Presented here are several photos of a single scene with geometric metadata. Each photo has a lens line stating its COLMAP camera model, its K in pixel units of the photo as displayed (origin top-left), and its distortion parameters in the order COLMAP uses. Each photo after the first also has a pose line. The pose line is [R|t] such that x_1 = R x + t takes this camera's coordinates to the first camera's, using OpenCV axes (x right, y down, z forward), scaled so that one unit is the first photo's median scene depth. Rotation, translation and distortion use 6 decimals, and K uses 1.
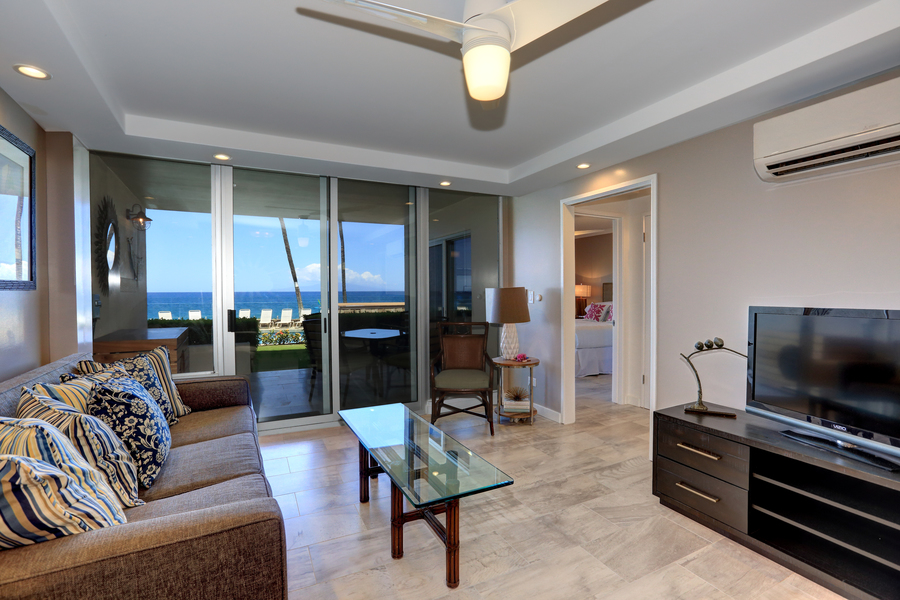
lens RADIAL K [[417.1, 0, 450.0], [0, 417.1, 300.0], [0, 0, 1]] dist [-0.028568, -0.000073]
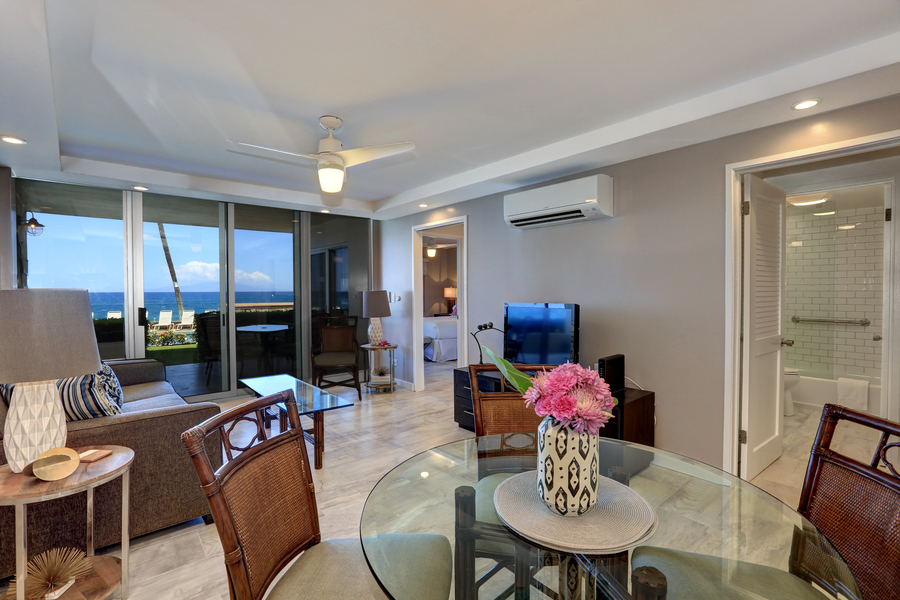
lens RADIAL K [[417.1, 0, 450.0], [0, 417.1, 300.0], [0, 0, 1]] dist [-0.028568, -0.000073]
pose [[0.970353, -0.003828, 0.241661, 0.055878], [0.003977, 0.999992, -0.000131, 0.002015], [-0.241659, 0.001089, 0.970361, -0.348212]]
